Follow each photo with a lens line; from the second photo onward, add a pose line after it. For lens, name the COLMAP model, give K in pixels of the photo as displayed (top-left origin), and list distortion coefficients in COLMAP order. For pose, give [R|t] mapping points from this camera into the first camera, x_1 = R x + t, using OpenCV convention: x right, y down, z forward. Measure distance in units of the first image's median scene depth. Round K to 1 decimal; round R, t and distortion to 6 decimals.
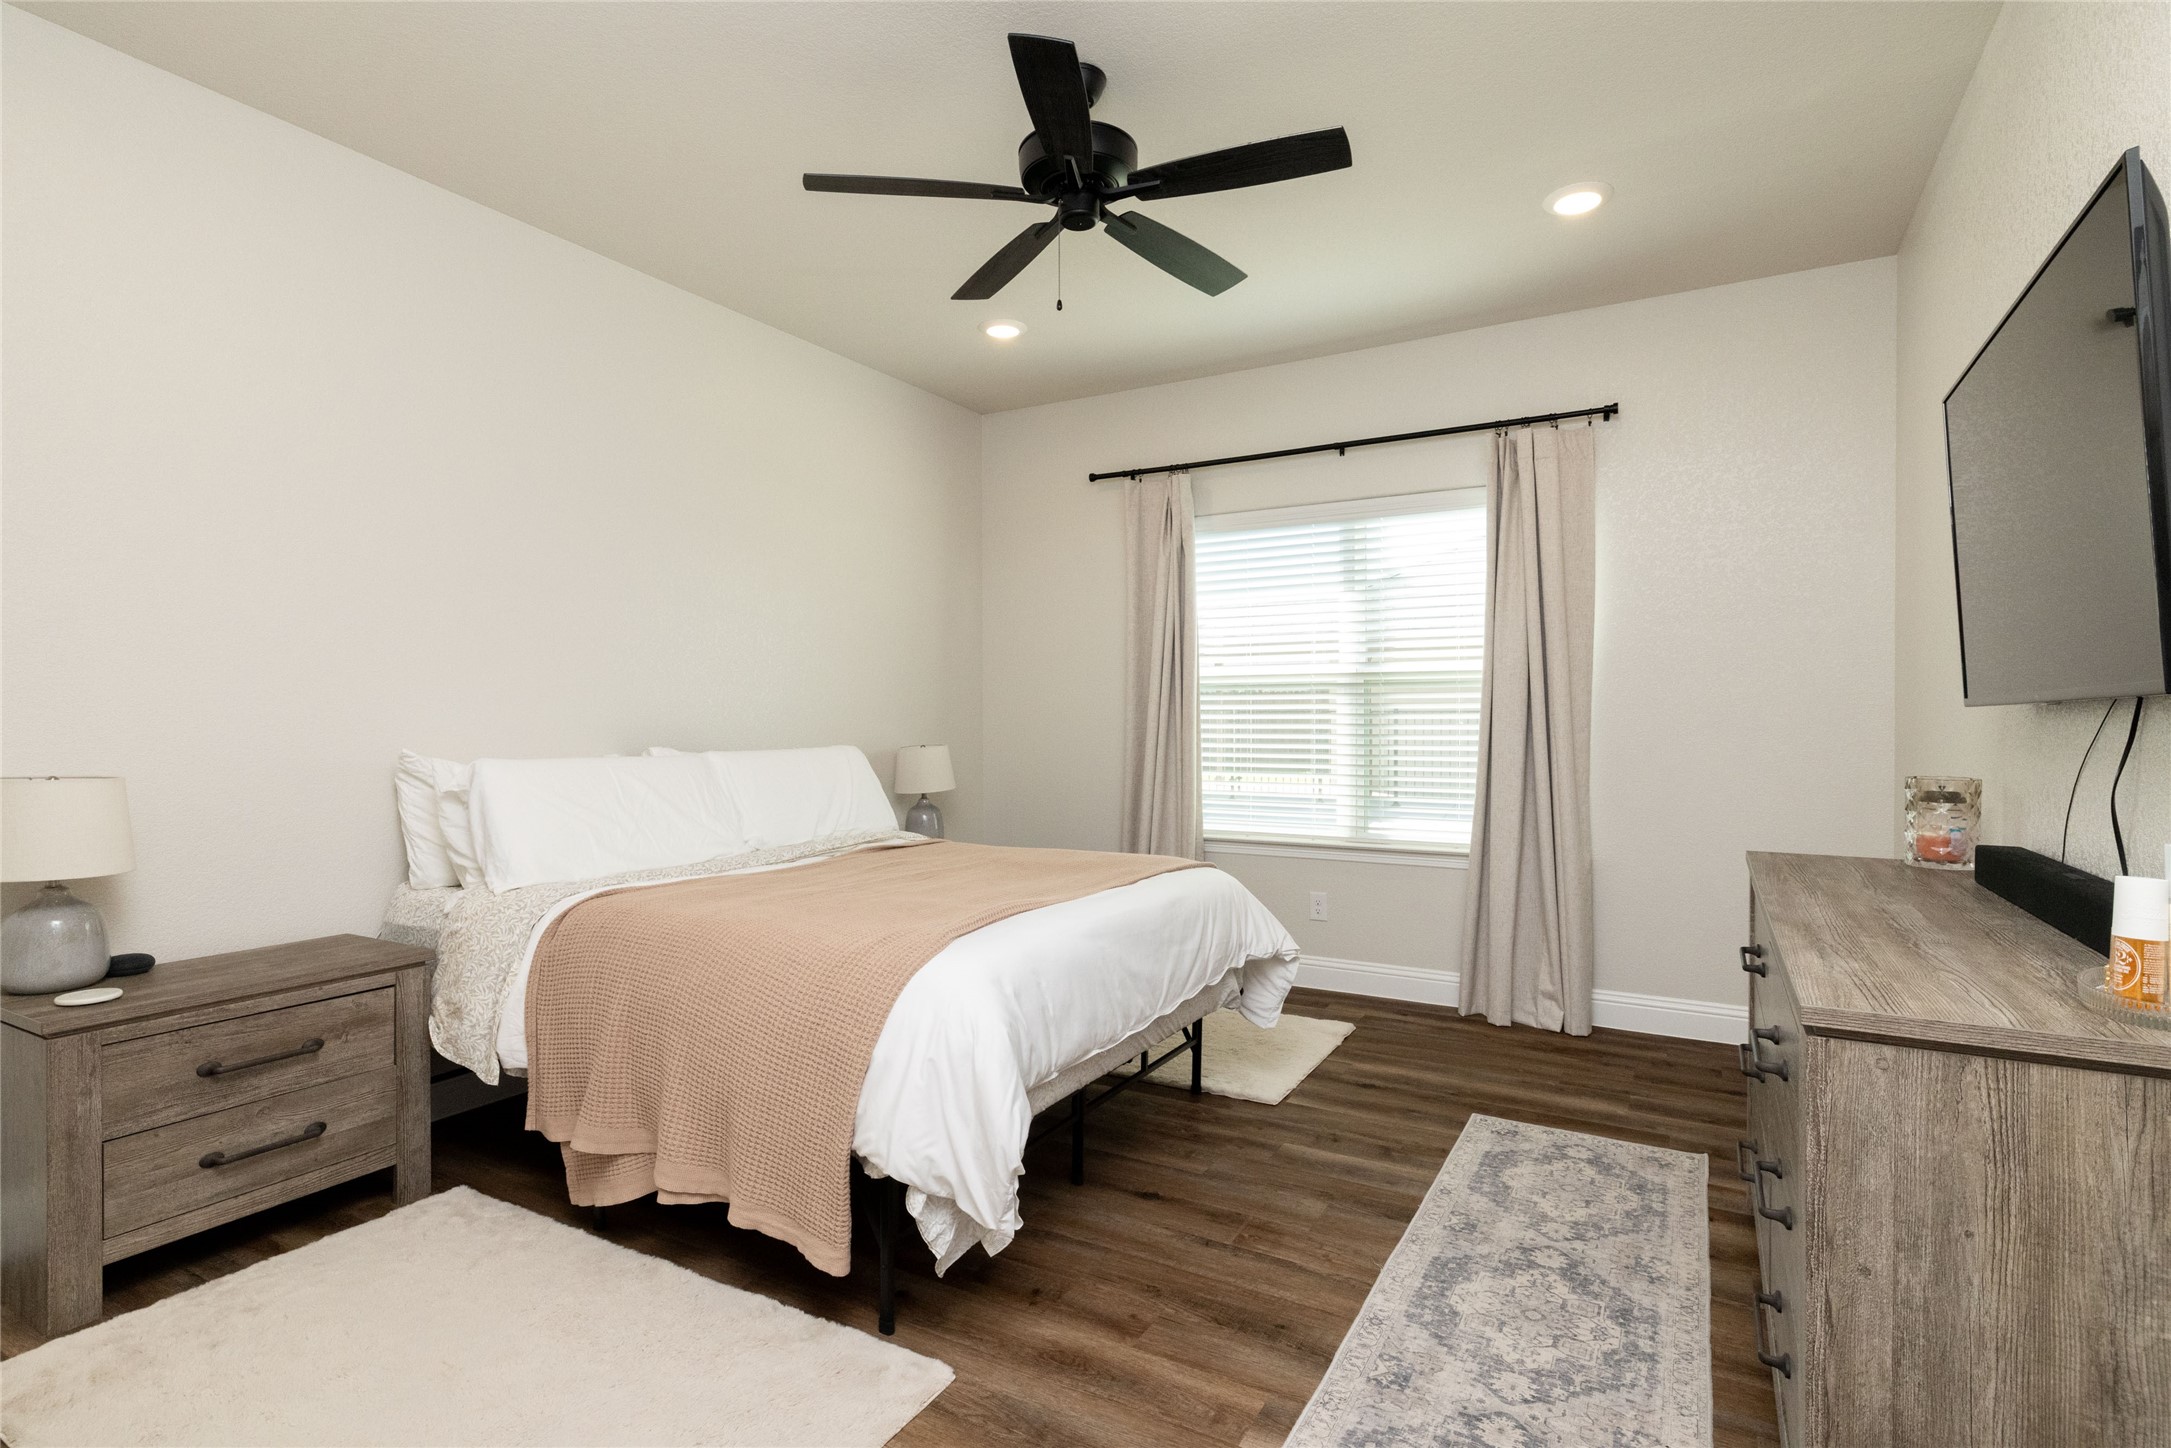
lens RADIAL K [[1057.4, 0, 1085.5], [0, 1057.4, 724.0], [0, 0, 1]] dist [0.001134, 0.000132]
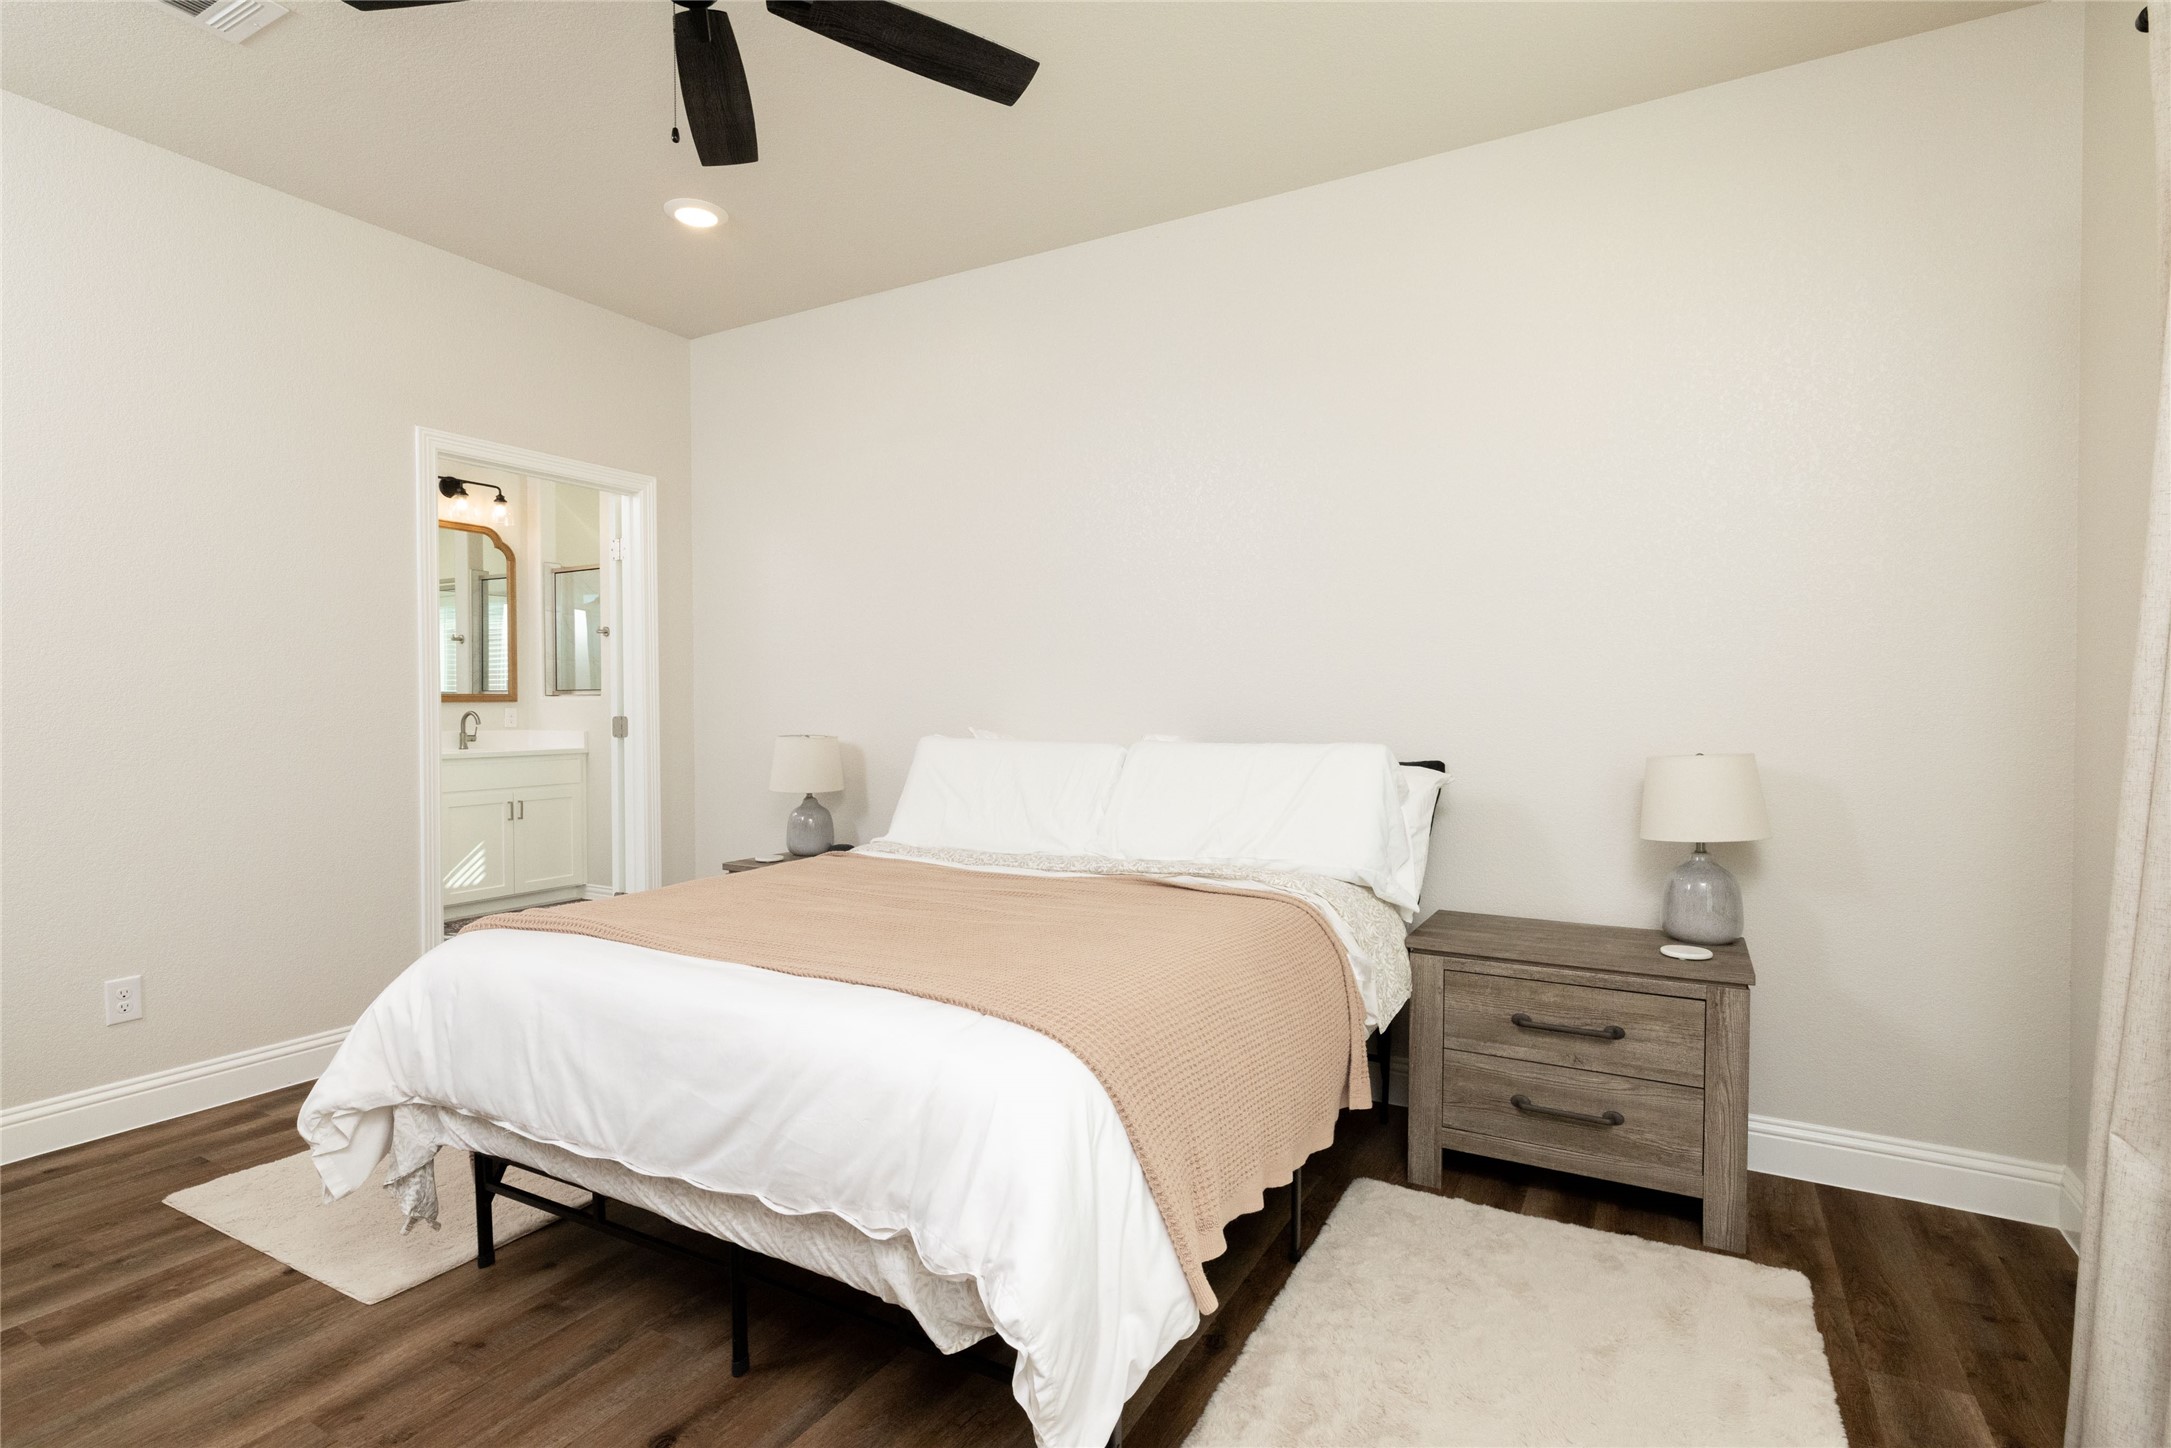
lens RADIAL K [[1089.5, 0, 1061.1], [0, 1089.5, 711.1], [0, 0, 1]] dist [0.002613, 0.000542]
pose [[-0.002573, 0.009297, -0.999953, 0.296301], [-0.004637, 0.999946, 0.009309, -0.003157], [0.999986, 0.004660, -0.002530, 0.509321]]
